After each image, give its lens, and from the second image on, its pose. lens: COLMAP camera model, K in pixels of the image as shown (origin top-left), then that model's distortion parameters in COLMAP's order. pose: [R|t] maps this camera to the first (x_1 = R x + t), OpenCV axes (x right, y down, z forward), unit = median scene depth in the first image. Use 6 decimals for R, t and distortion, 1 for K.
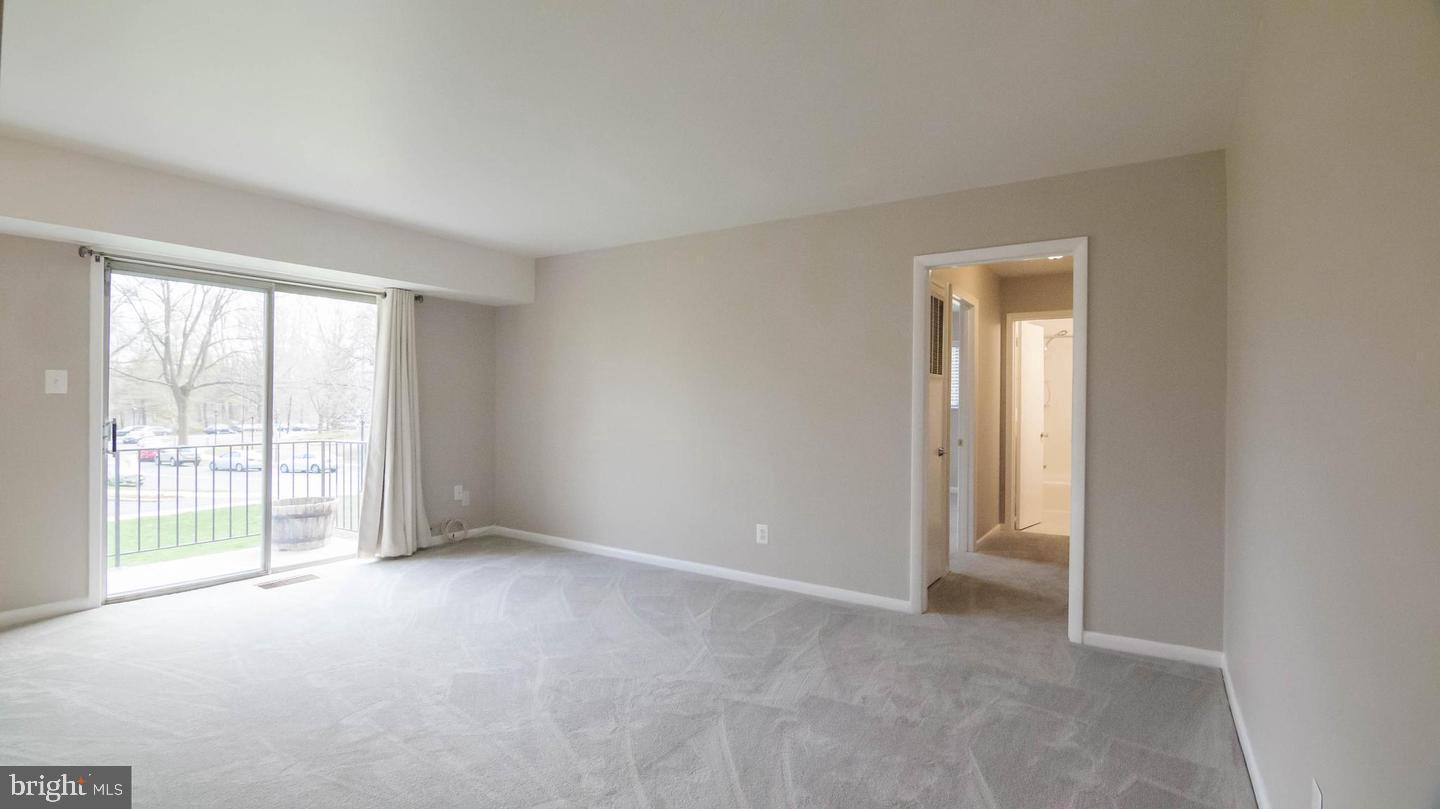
lens RADIAL K [[703.2, 0, 672.5], [0, 703.2, 399.2], [0, 0, 1]] dist [-0.002506, -0.000355]
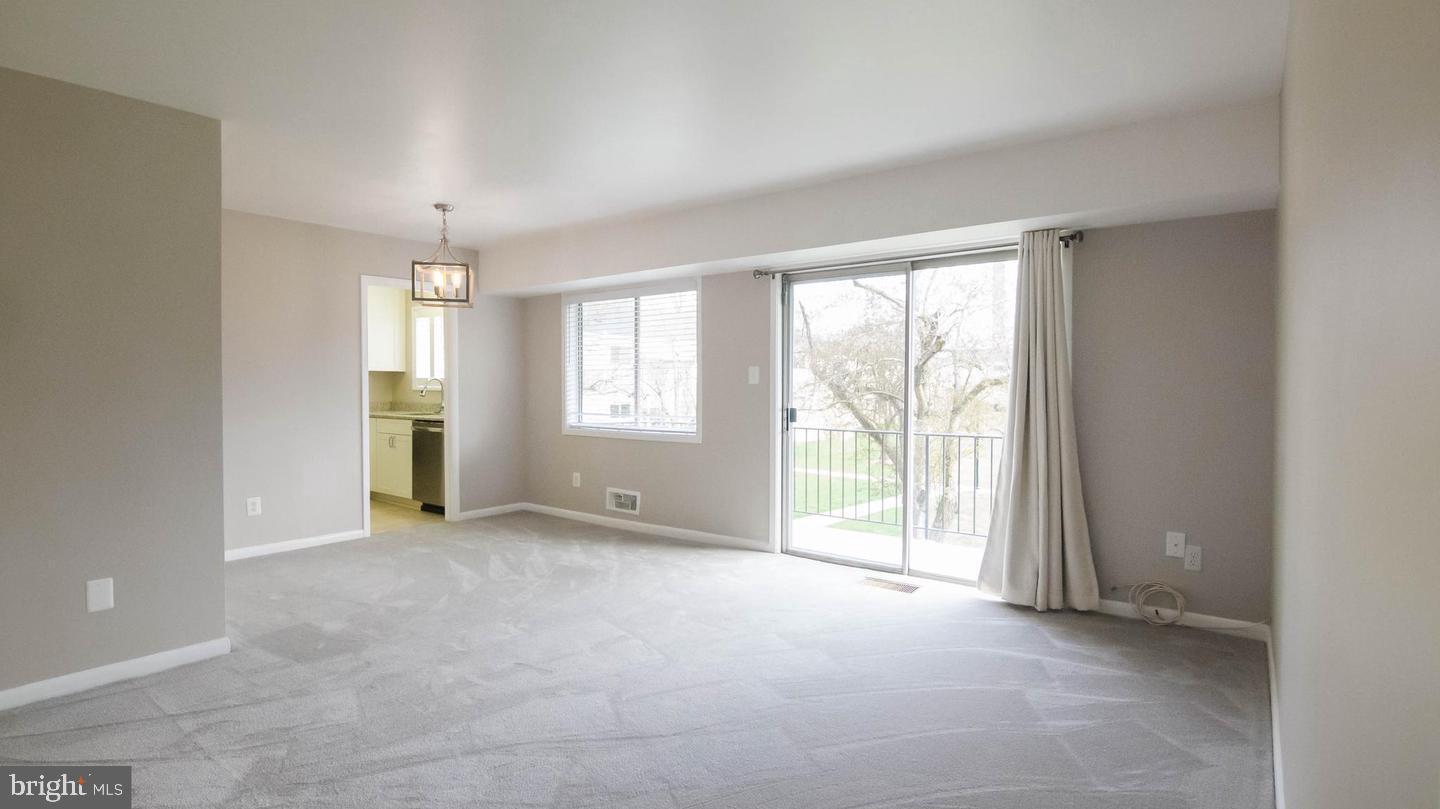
lens RADIAL K [[703.2, 0, 672.5], [0, 703.2, 399.2], [0, 0, 1]] dist [-0.002506, -0.000355]
pose [[-0.063175, 0.013703, -0.997908, 0.369996], [0.003373, 0.999903, 0.013517, 0.001558], [0.997997, -0.002512, -0.063215, 0.732953]]
